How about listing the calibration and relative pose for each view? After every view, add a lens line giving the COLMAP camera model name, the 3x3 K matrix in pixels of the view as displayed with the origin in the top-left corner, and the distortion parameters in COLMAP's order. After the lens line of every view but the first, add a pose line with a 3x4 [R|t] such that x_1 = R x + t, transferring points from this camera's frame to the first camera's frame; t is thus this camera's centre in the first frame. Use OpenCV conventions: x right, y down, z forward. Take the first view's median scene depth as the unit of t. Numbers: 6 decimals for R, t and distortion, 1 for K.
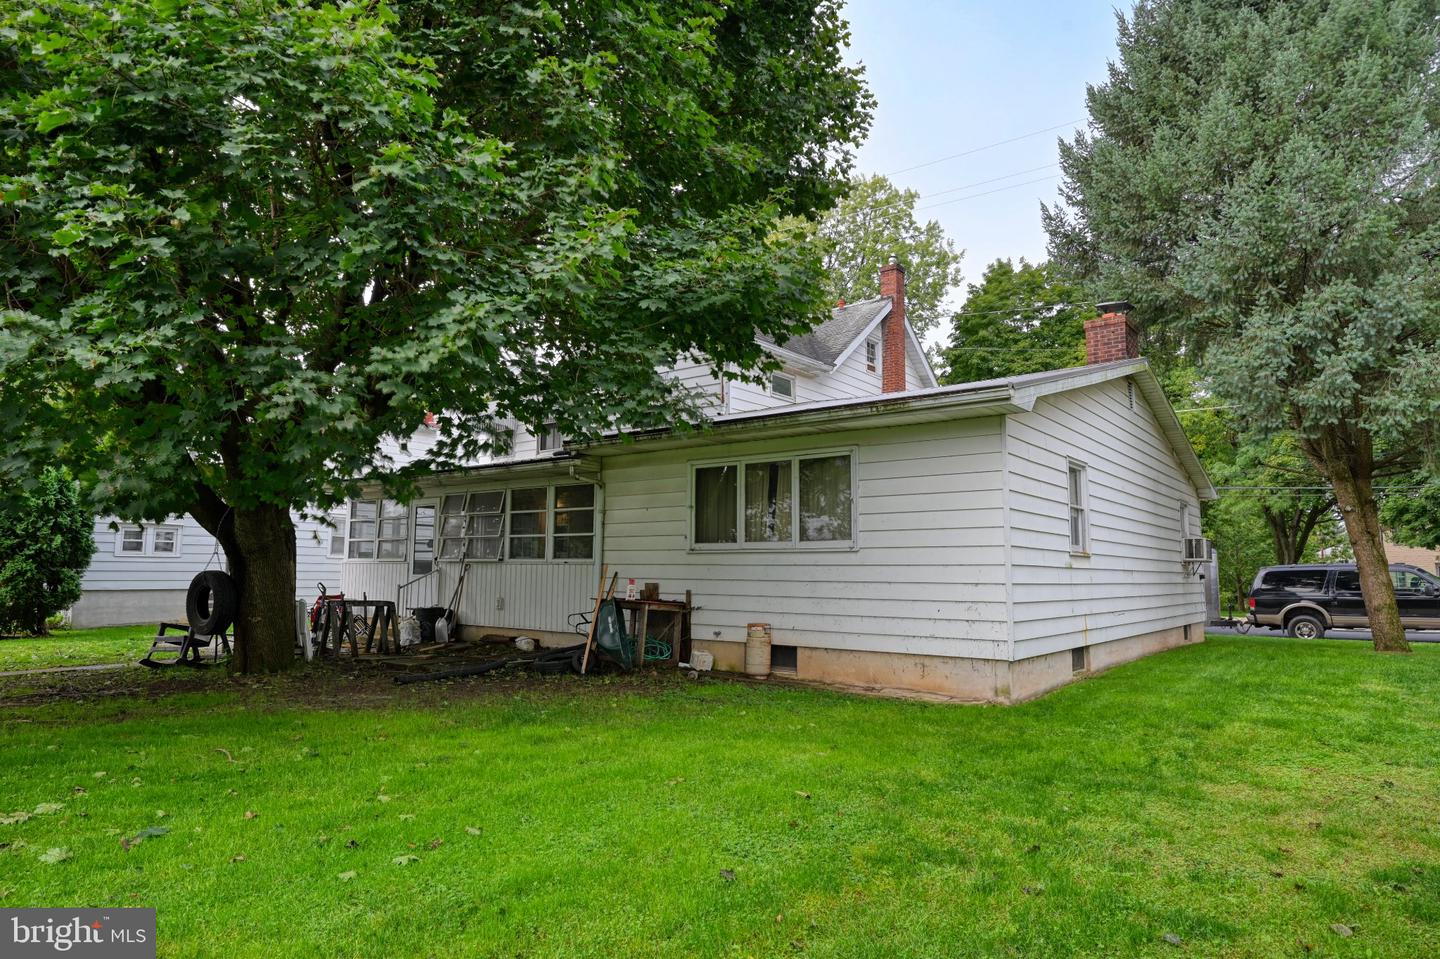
lens RADIAL K [[882.3, 0, 720.0], [0, 882.3, 479.5], [0, 0, 1]] dist [0.004716, 0.001633]
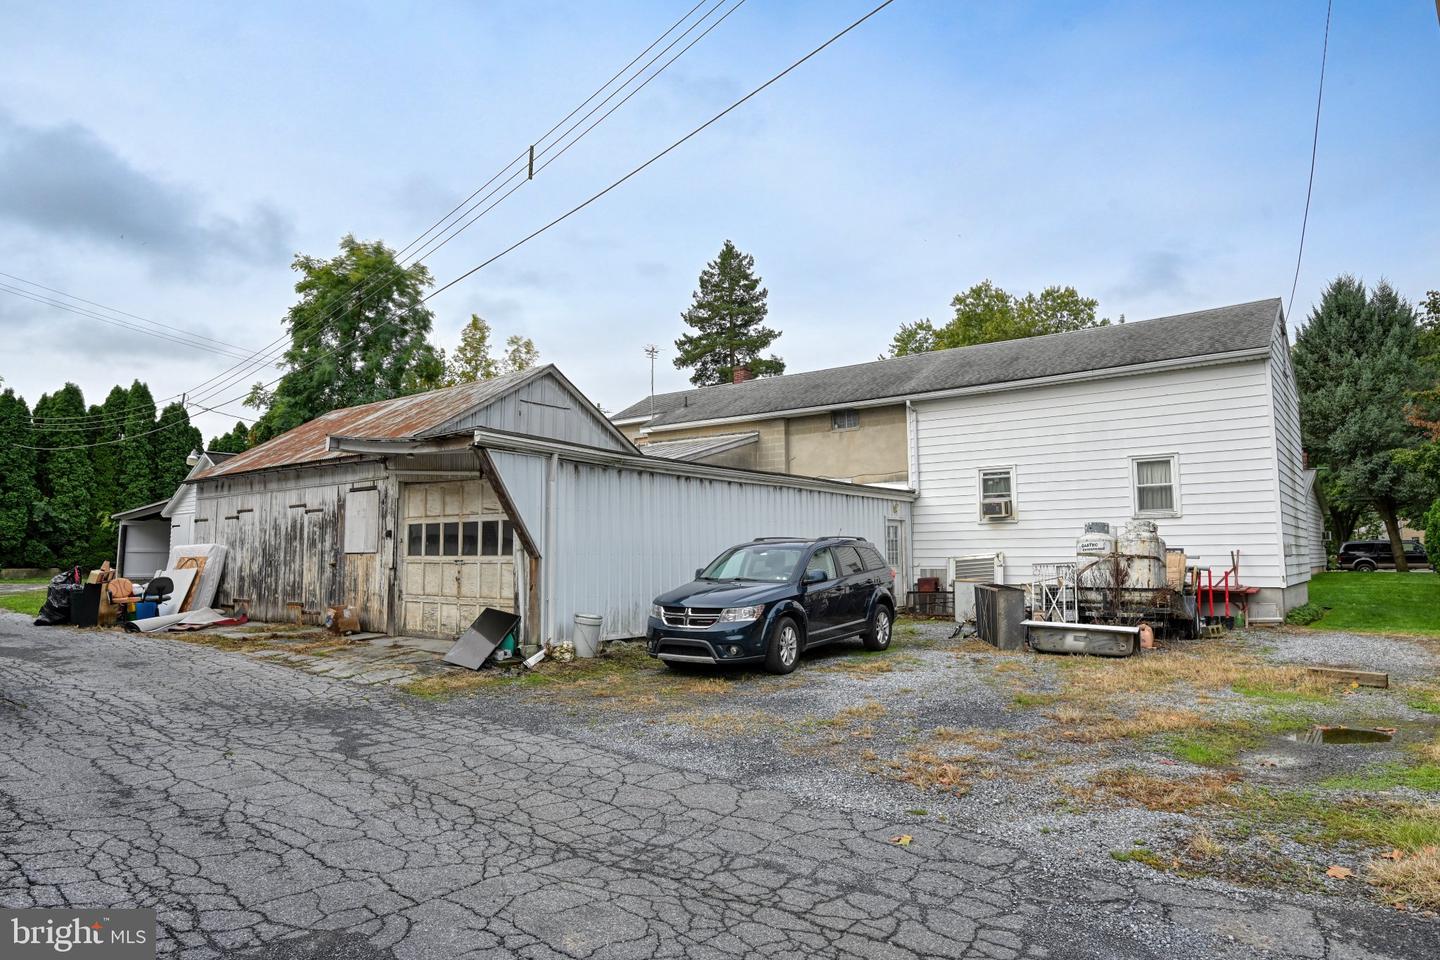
lens RADIAL K [[901.5, 0, 720.0], [0, 901.5, 480.0], [0, 0, 1]] dist [0.000856, 0.000100]
pose [[0.999781, -0.019077, -0.008572, -1.475424], [0.019249, 0.999605, 0.020489, -0.209978], [0.008178, -0.020649, 0.999753, -2.005933]]
